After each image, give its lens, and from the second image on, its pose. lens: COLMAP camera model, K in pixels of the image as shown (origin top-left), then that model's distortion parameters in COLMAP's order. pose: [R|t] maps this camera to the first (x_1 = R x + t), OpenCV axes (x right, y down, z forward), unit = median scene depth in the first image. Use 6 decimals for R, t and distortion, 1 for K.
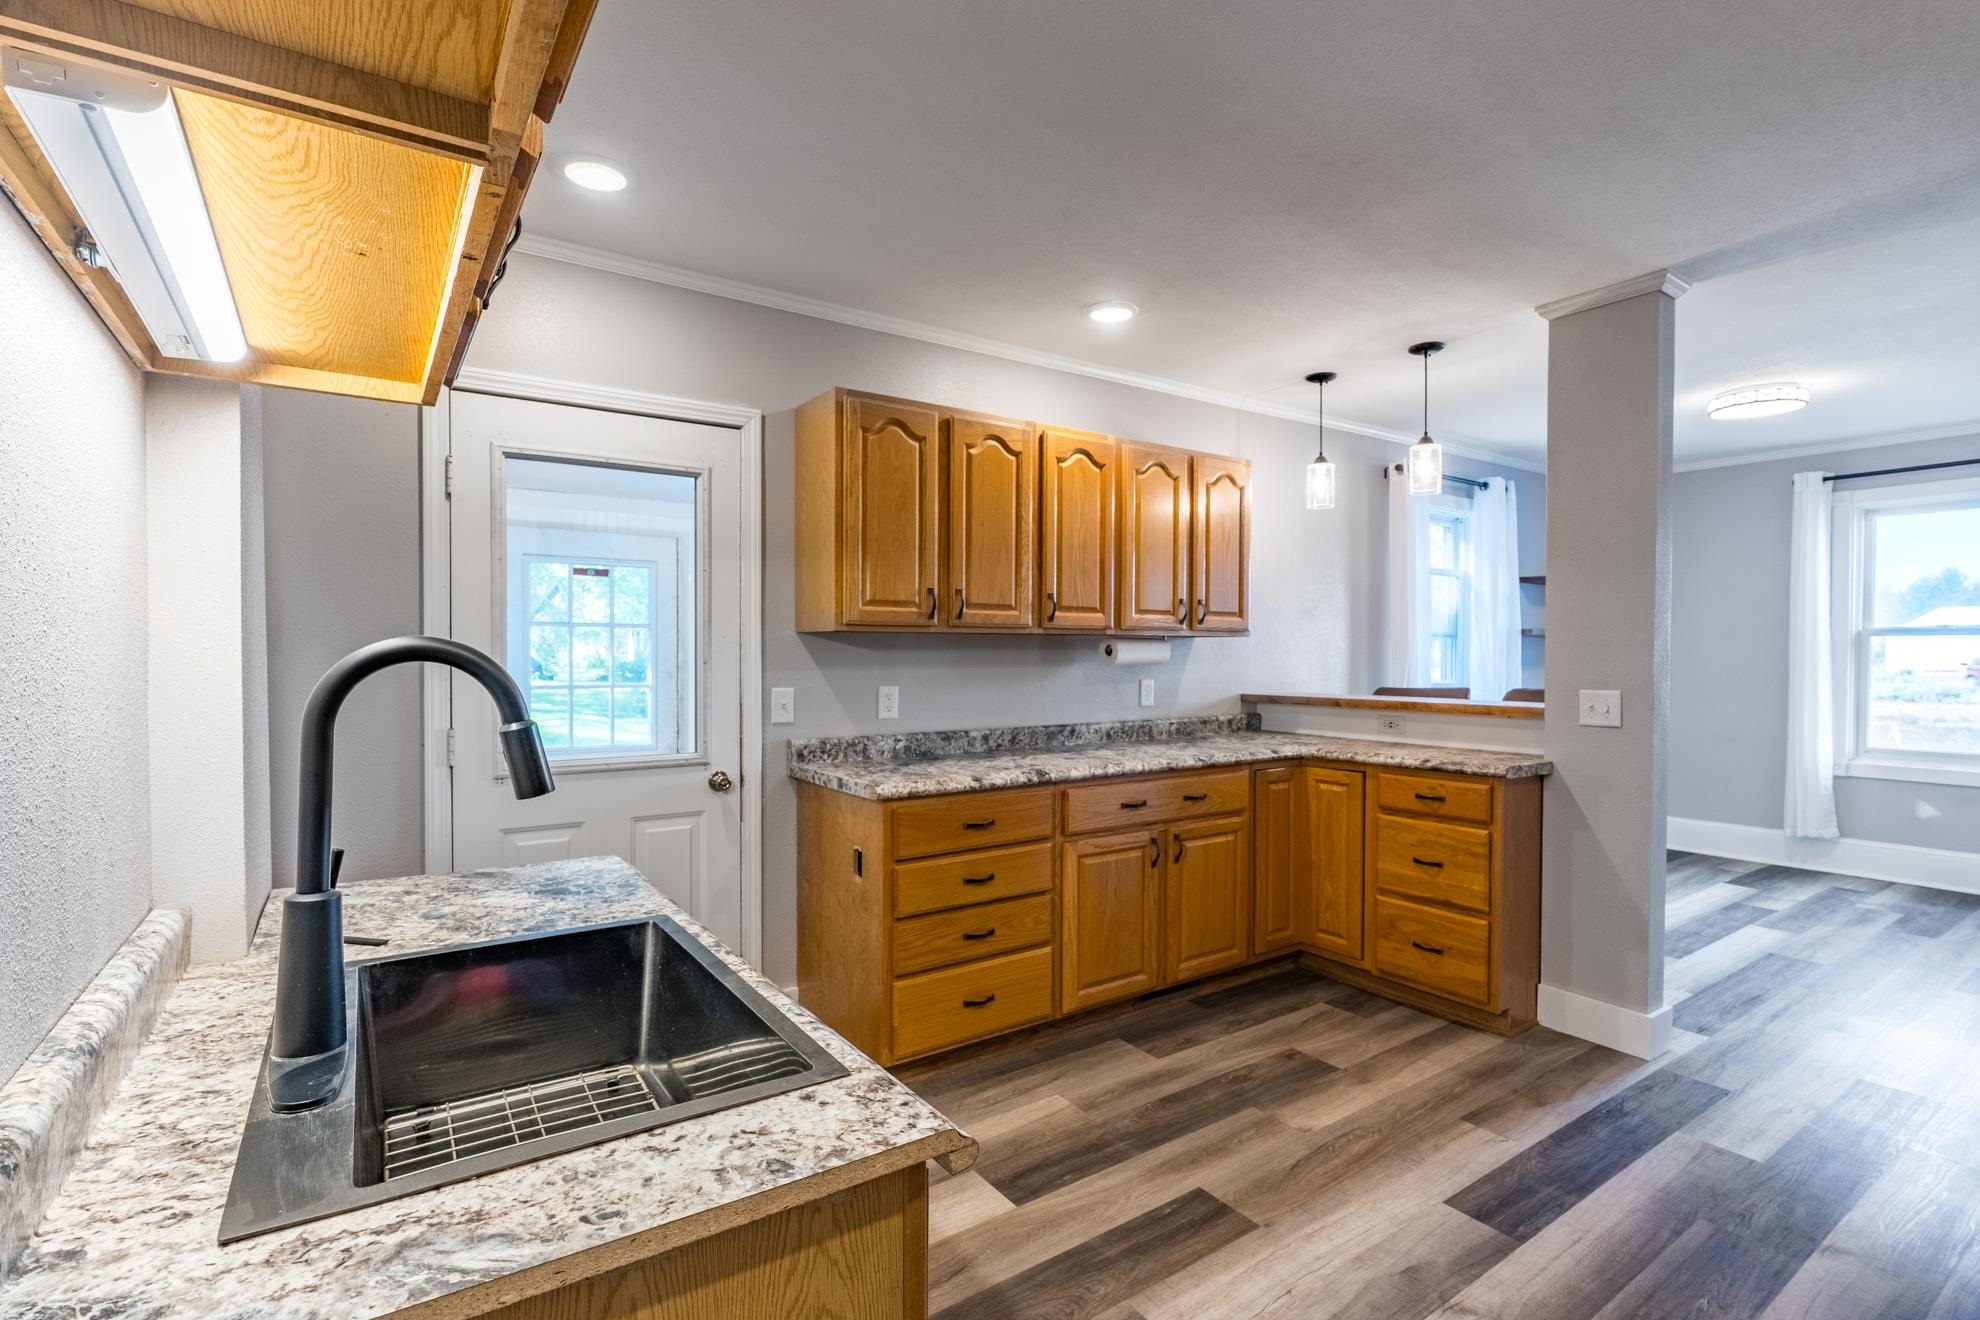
lens RADIAL K [[890.1, 0, 962.7], [0, 890.1, 667.6], [0, 0, 1]] dist [-0.010817, 0.002701]
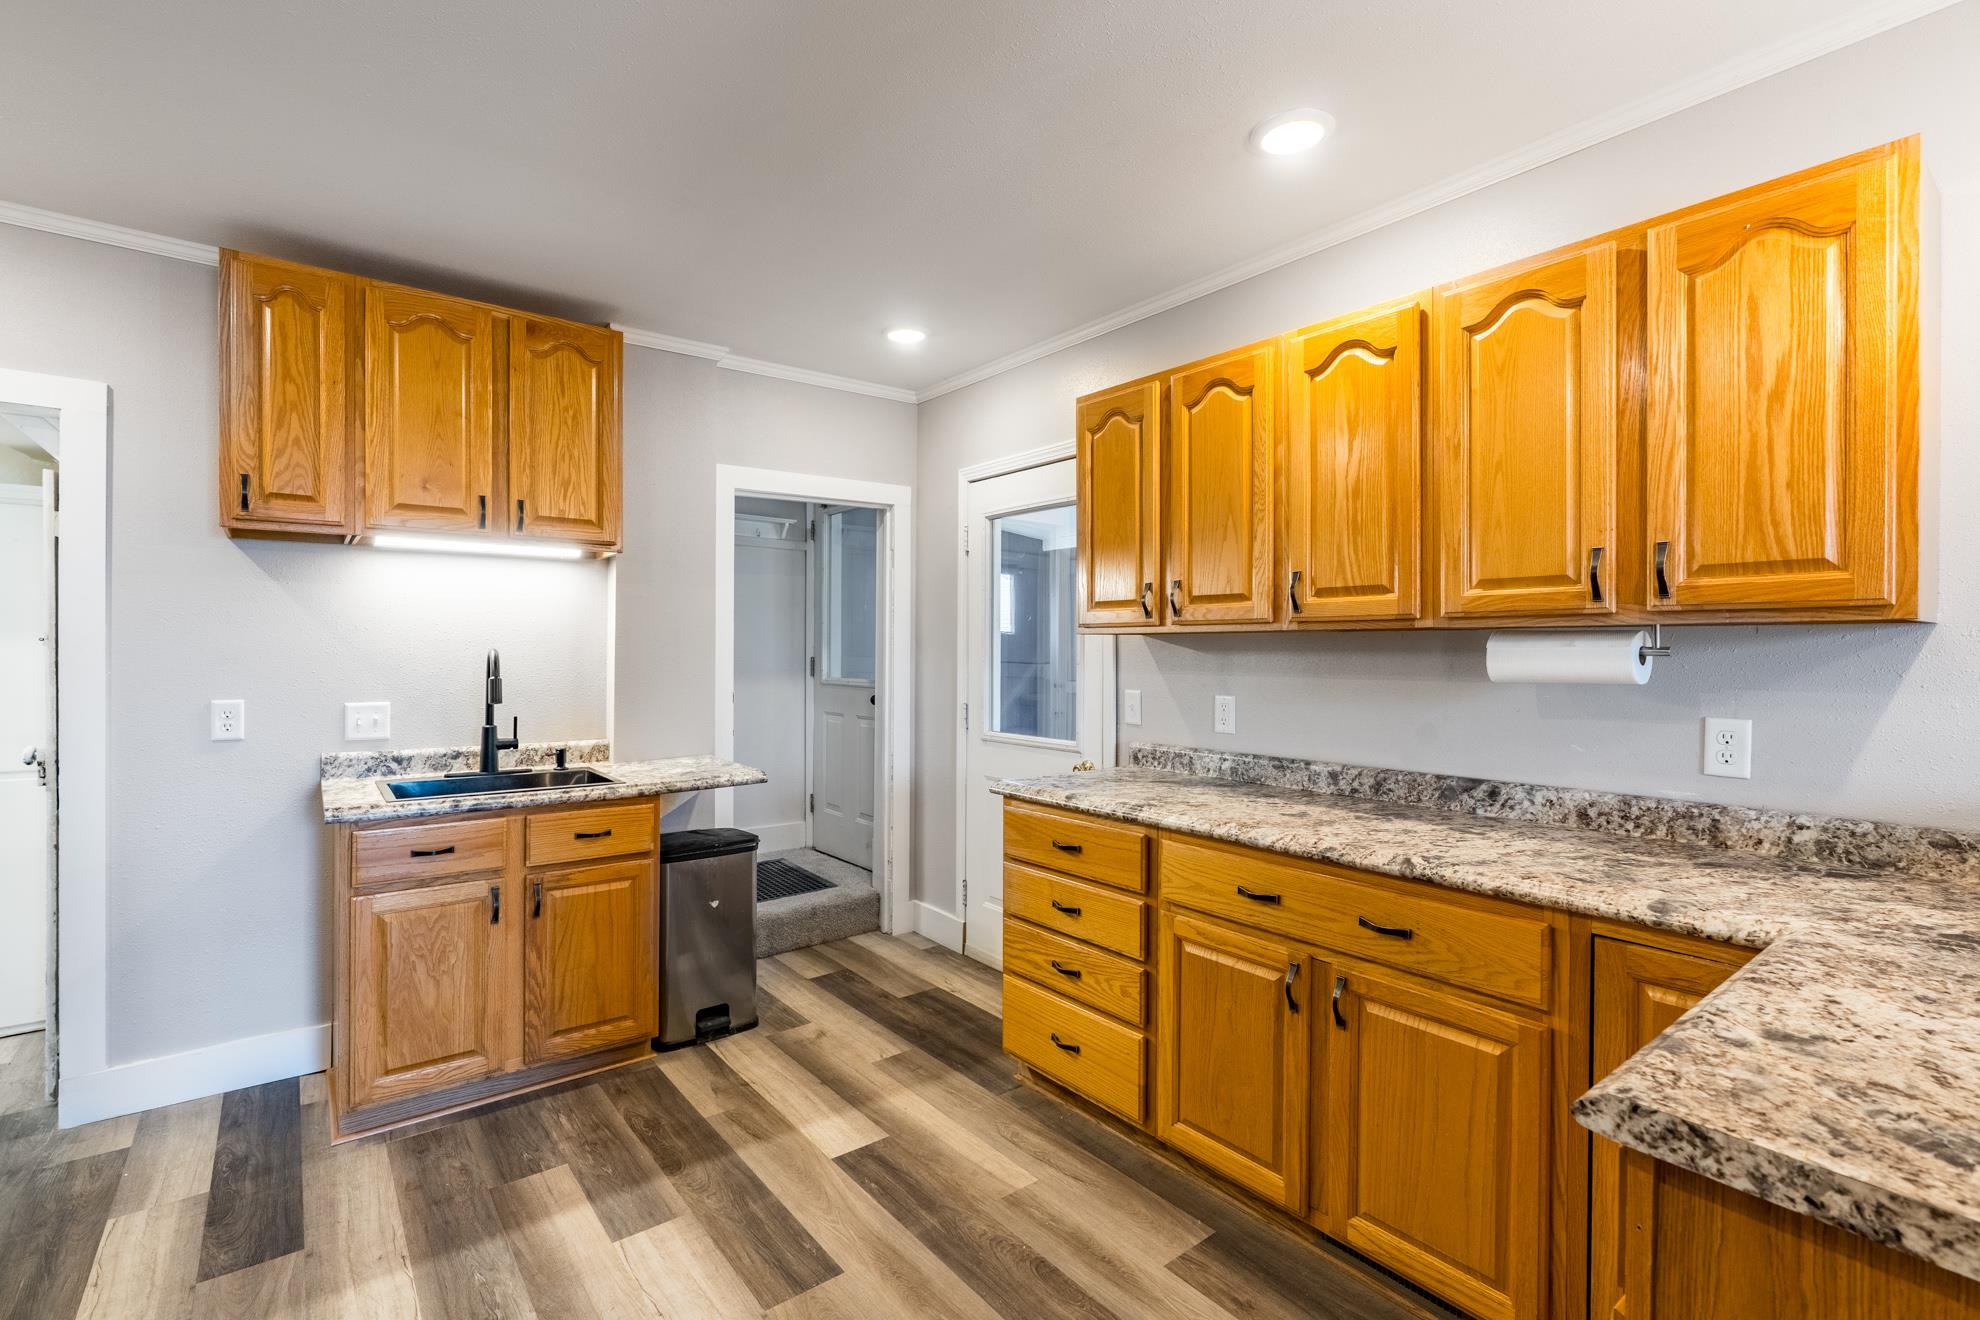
lens RADIAL K [[890.1, 0, 977.6], [0, 890.1, 648.6], [0, 0, 1]] dist [-0.010817, 0.002701]
pose [[0.097472, -0.002582, -0.995235, 0.848920], [-0.021989, 0.999747, -0.004747, -0.016617], [0.994995, 0.022347, 0.097391, 0.766068]]
